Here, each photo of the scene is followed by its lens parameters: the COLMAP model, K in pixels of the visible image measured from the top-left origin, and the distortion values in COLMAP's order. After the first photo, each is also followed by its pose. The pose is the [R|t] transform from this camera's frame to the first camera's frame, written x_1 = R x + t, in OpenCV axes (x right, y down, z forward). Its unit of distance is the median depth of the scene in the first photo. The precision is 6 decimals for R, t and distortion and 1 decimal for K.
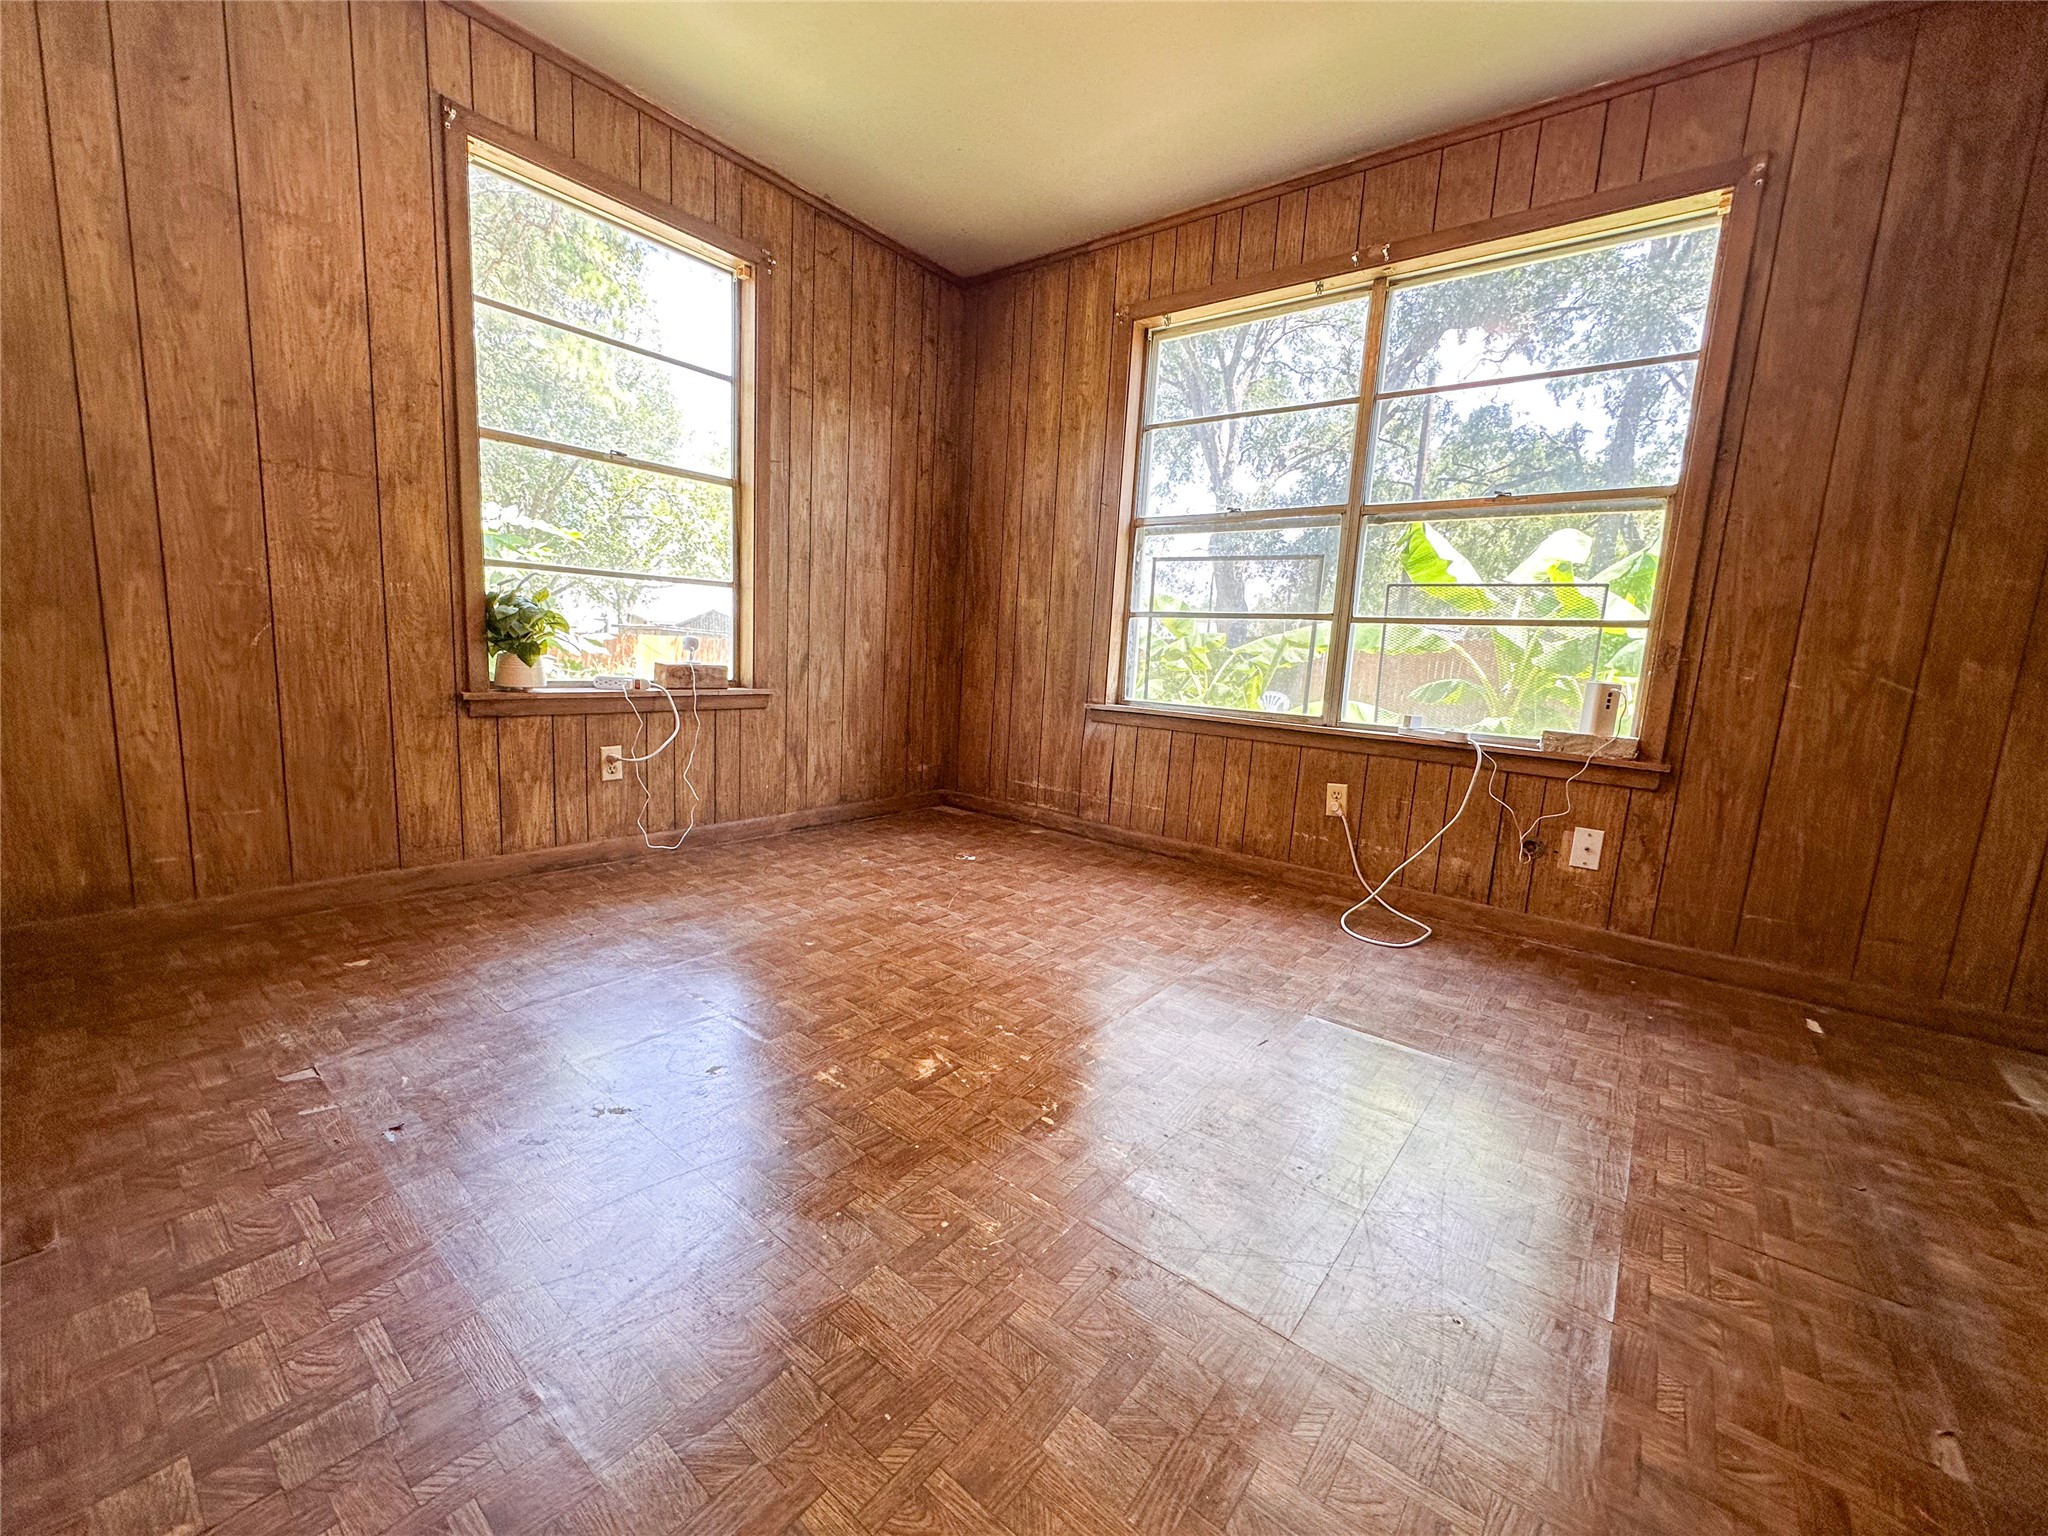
lens RADIAL K [[816.0, 0, 1022.6], [0, 816.0, 769.5], [0, 0, 1]] dist [-0.007732, 0.000673]
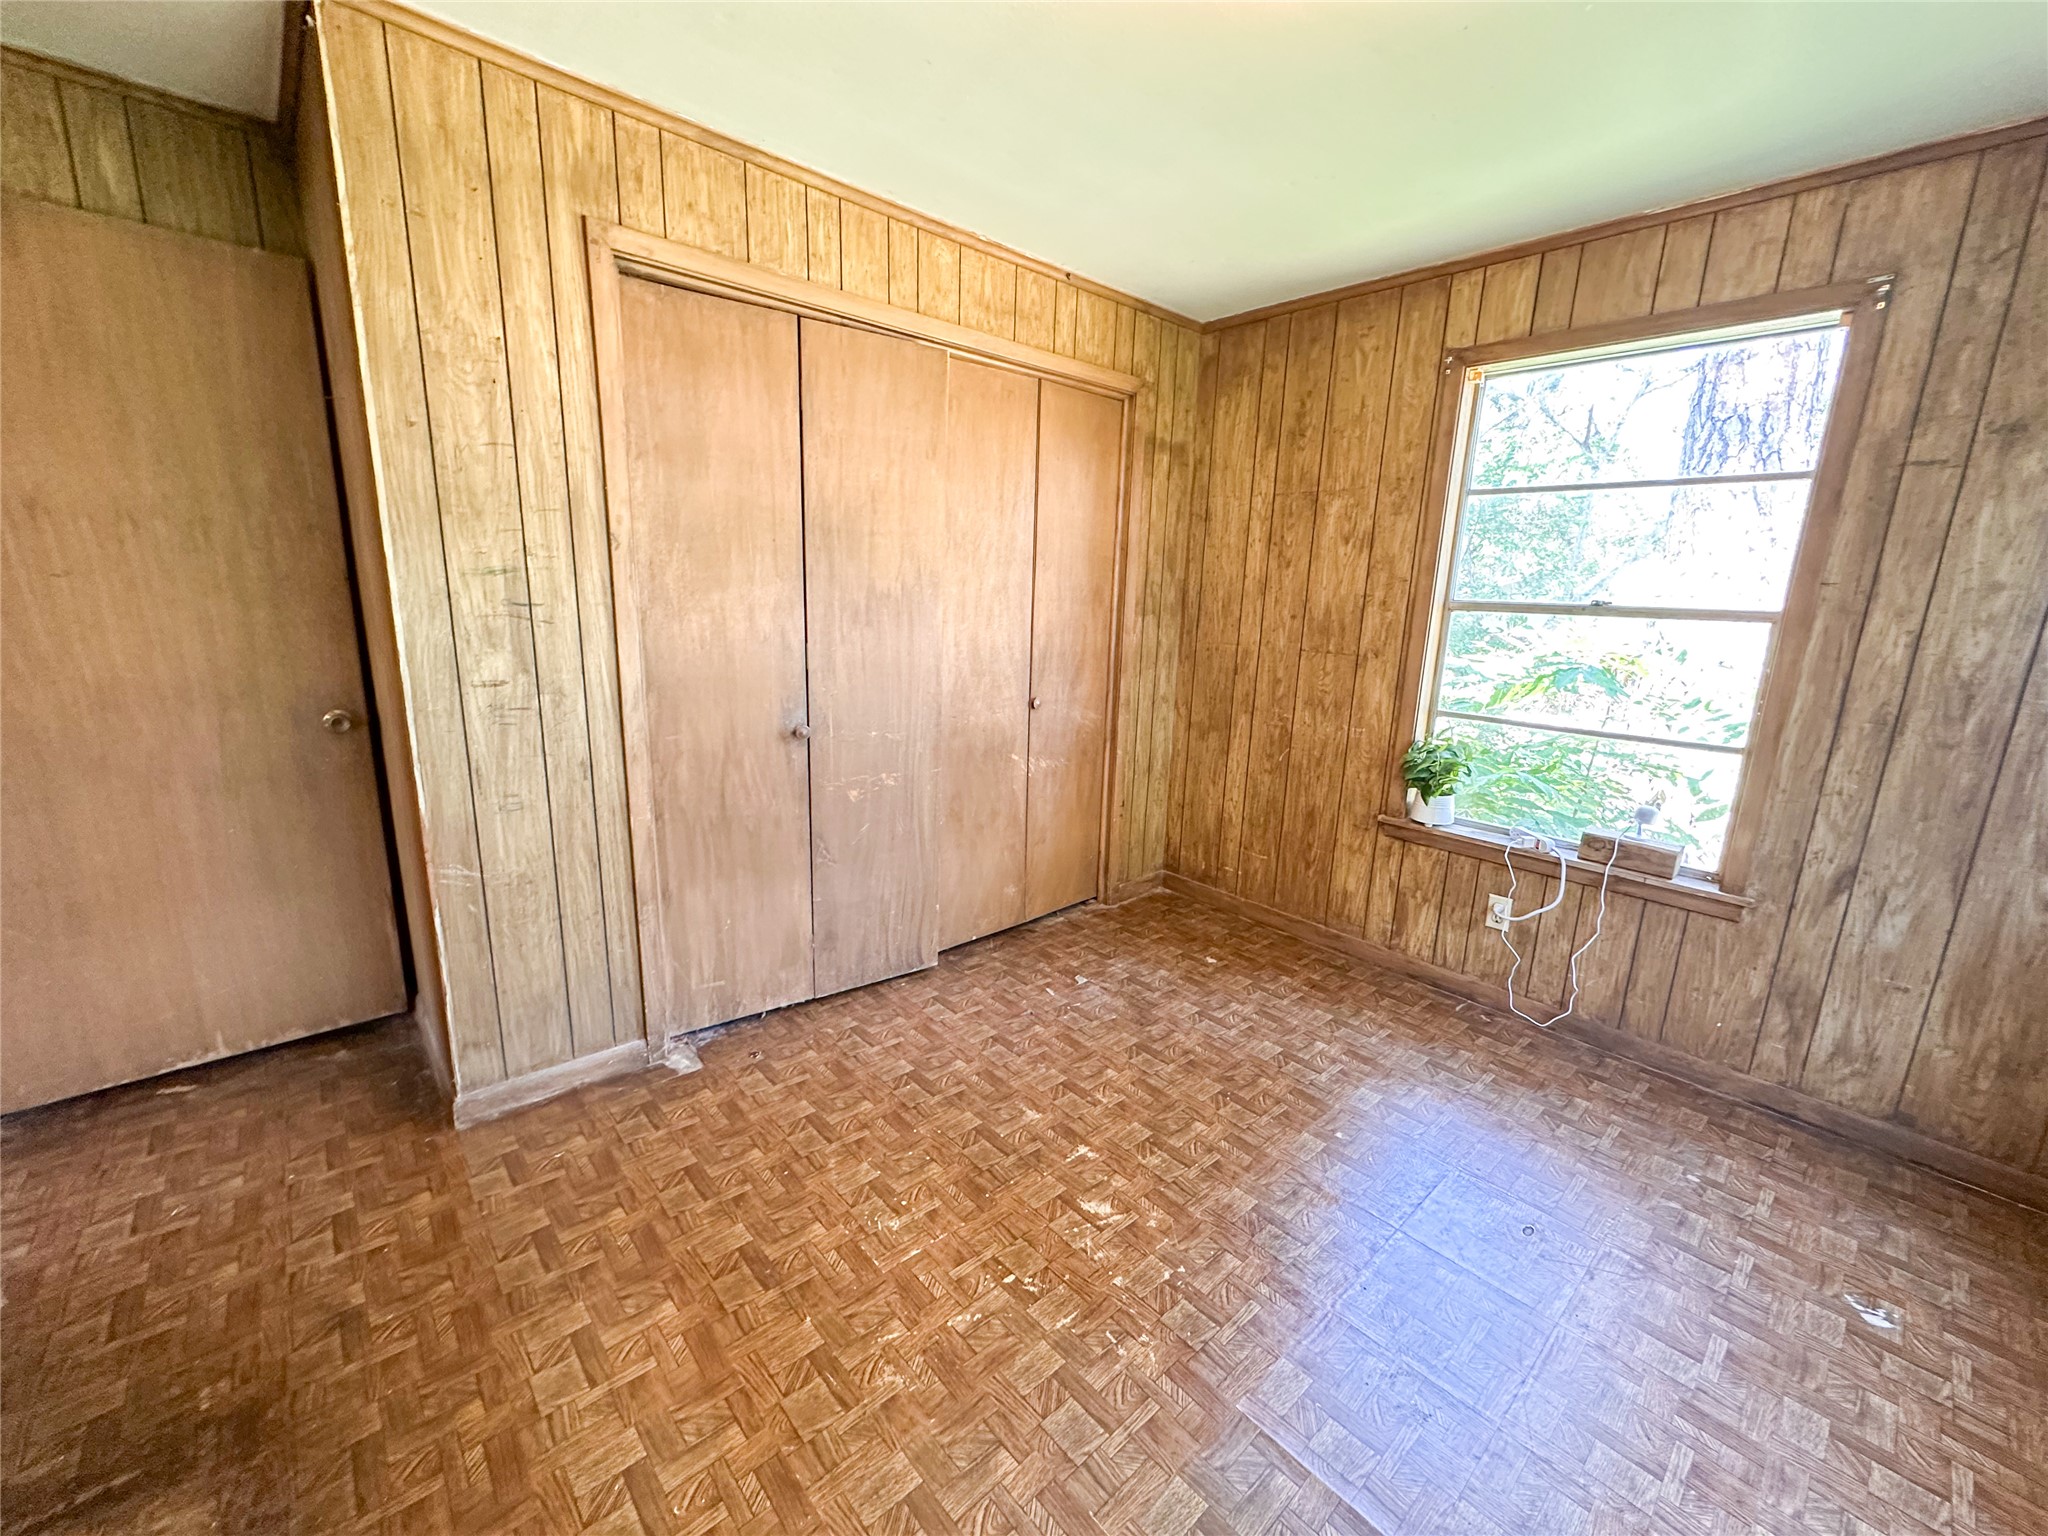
lens RADIAL K [[816.0, 0, 1026.0], [0, 816.0, 772.3], [0, 0, 1]] dist [-0.007732, 0.000673]
pose [[-0.162805, 0.156192, -0.974217, 0.640503], [-0.197477, 0.962253, 0.187275, -0.294038], [0.966694, 0.222875, -0.125815, 0.626668]]
